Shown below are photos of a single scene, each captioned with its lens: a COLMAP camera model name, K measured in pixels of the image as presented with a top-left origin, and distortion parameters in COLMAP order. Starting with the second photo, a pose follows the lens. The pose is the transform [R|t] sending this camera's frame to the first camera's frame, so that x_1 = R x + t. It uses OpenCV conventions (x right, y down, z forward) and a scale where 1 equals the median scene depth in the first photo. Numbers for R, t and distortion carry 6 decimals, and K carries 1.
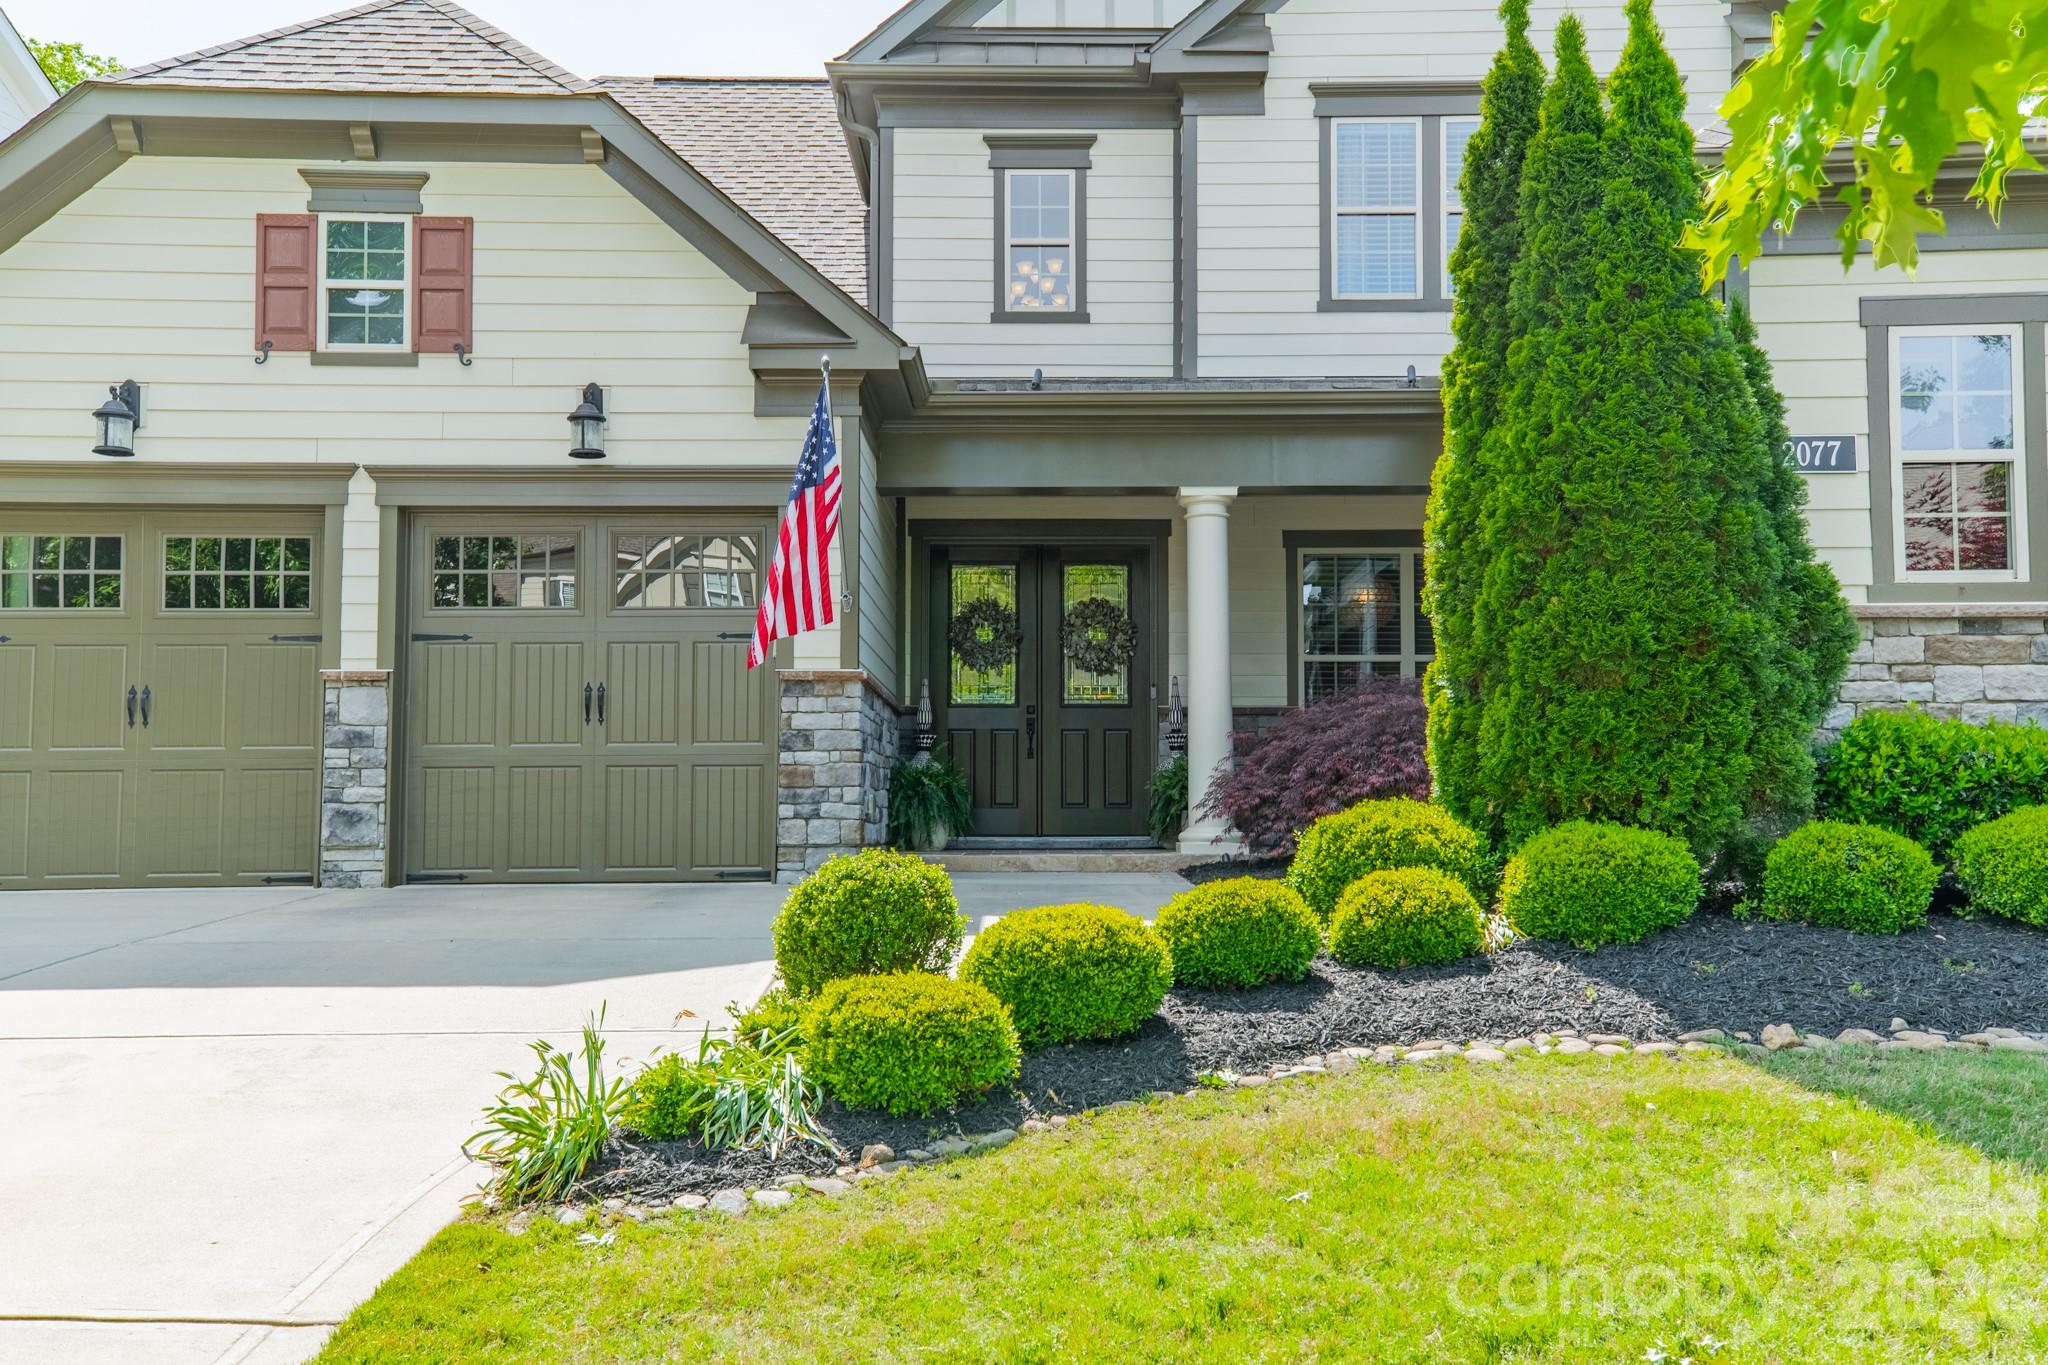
lens RADIAL K [[1993.7, 0, 1024.0], [0, 1993.7, 682.5], [0, 0, 1]] dist [0.102756, 0.022261]
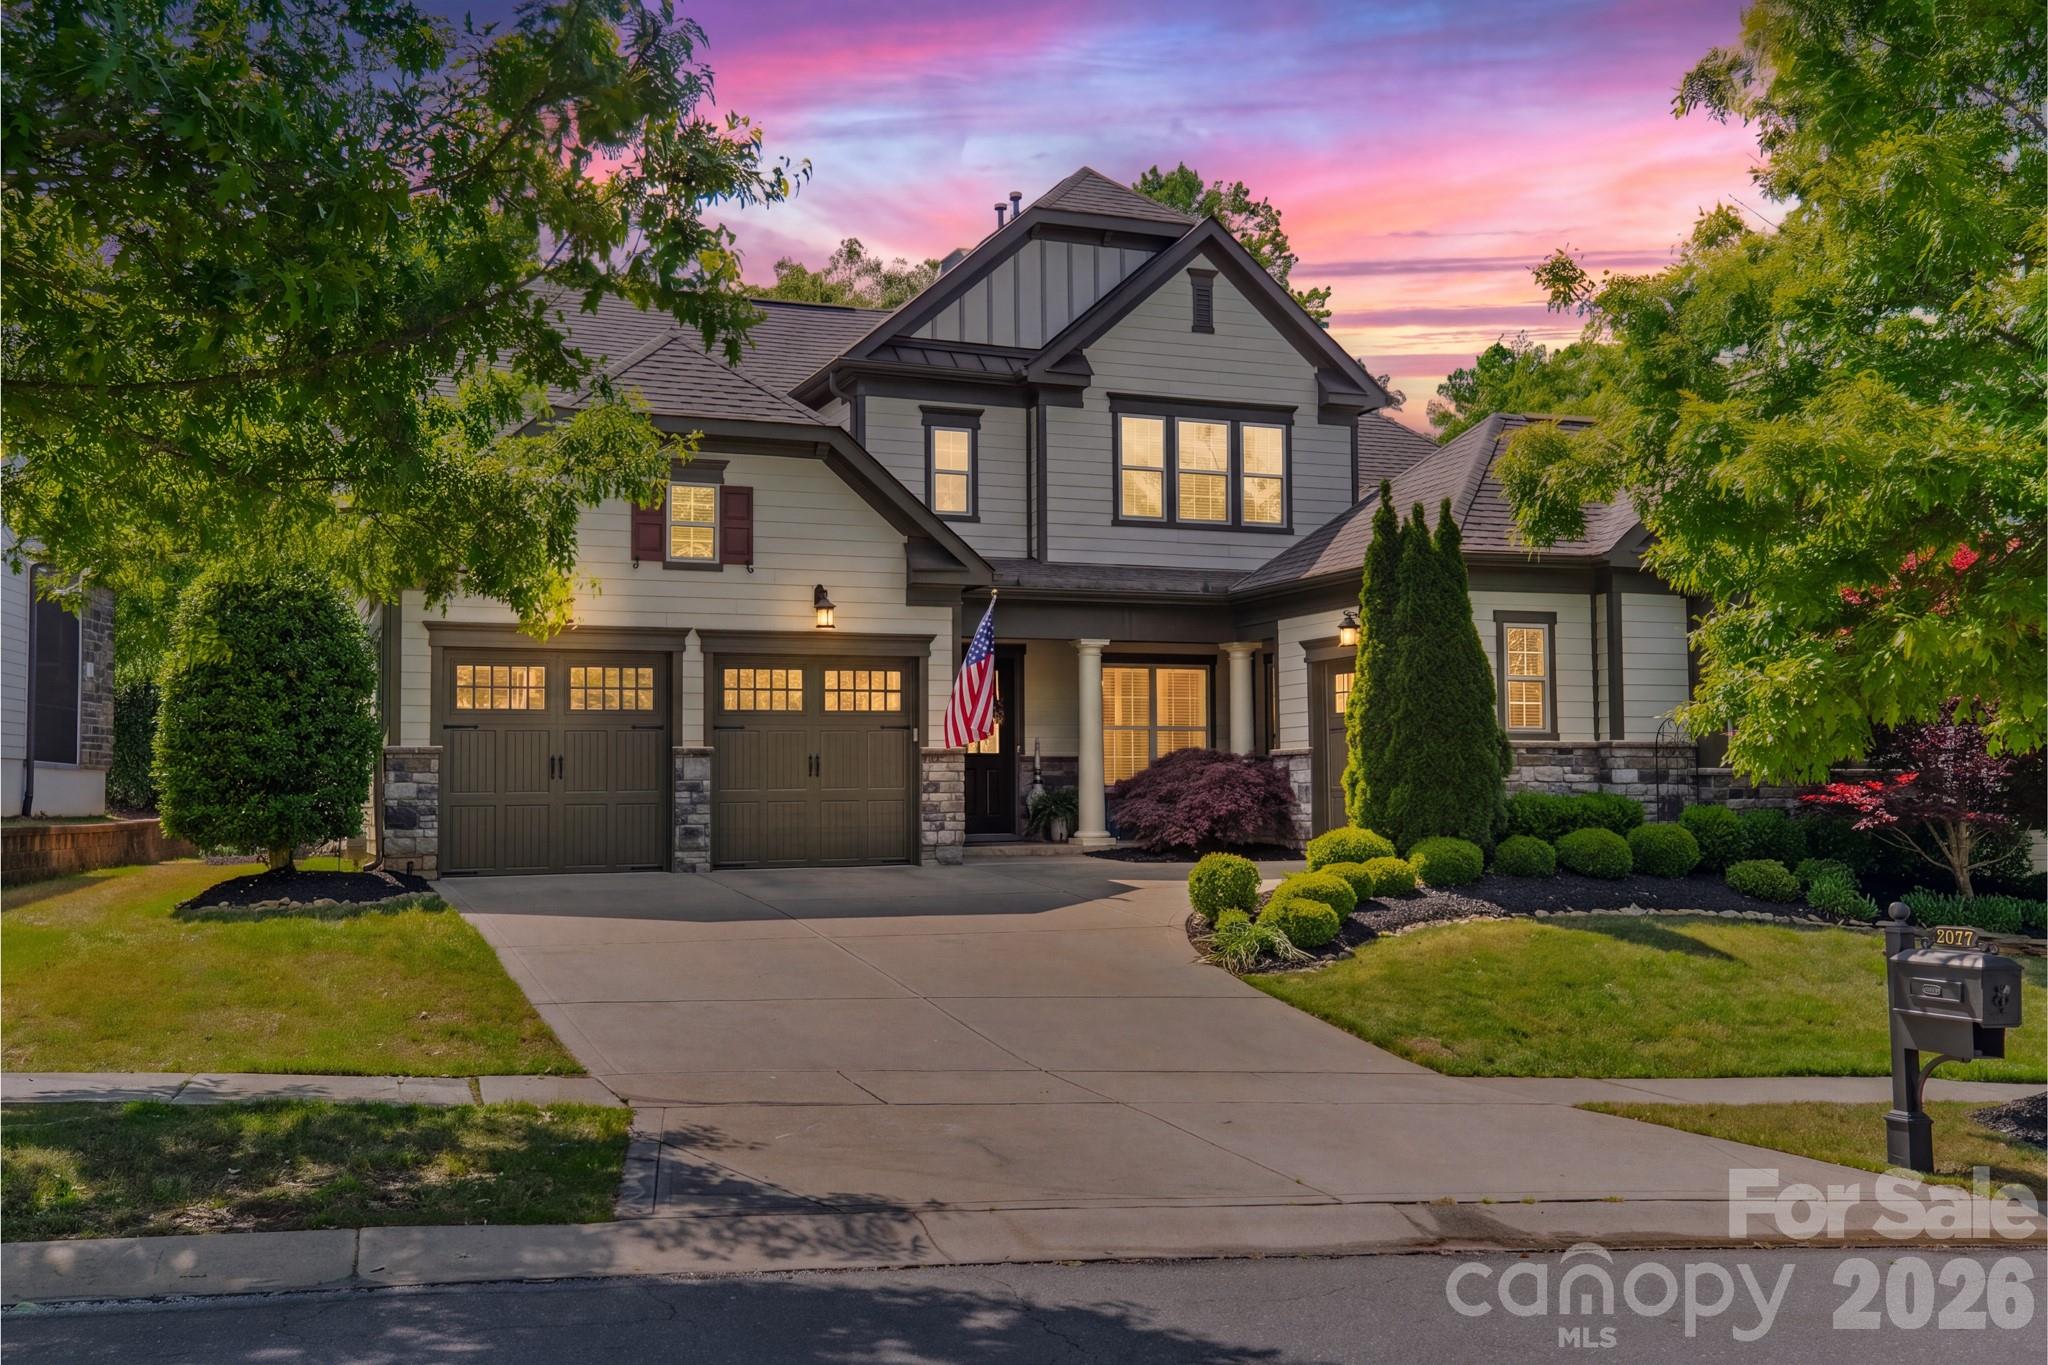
lens RADIAL K [[1993.7, 0, 1024.0], [0, 1993.7, 682.5], [0, 0, 1]] dist [0.102756, 0.022261]
pose [[0.926826, 0.016377, 0.375134, -0.607201], [-0.022151, 0.999693, 0.011085, -0.074387], [-0.374837, -0.018583, 0.926904, -0.599198]]
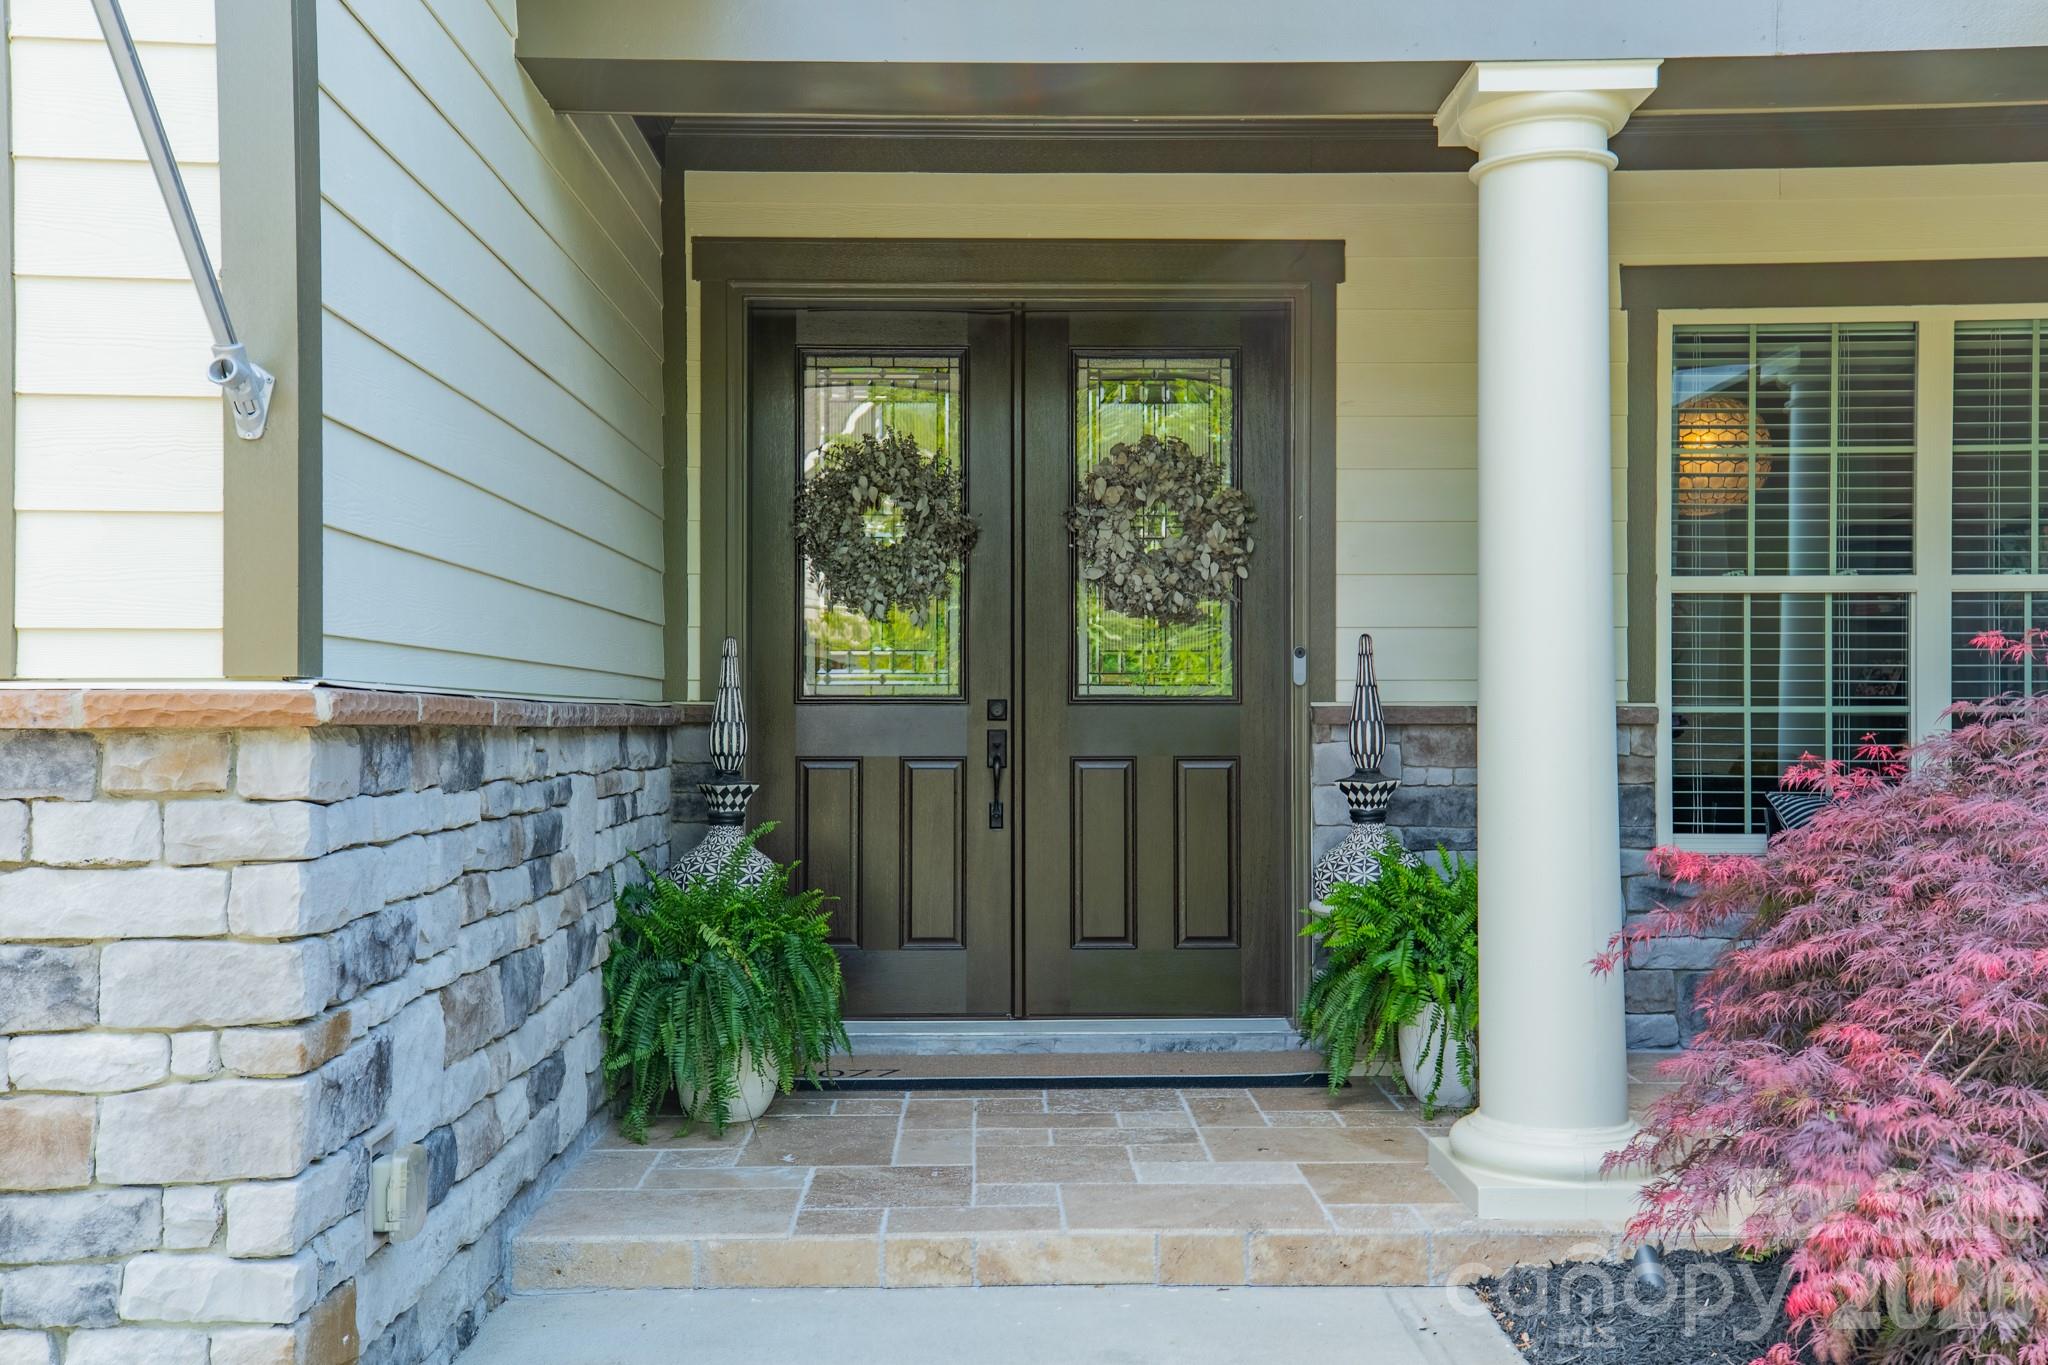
lens RADIAL K [[1993.7, 0, 1024.0], [0, 1993.7, 682.5], [0, 0, 1]] dist [0.102756, 0.022261]
pose [[0.999586, -0.001371, 0.028754, -0.003178], [-0.000311, 0.998292, 0.058418, -0.017543], [-0.028785, -0.058403, 0.997878, 0.644249]]
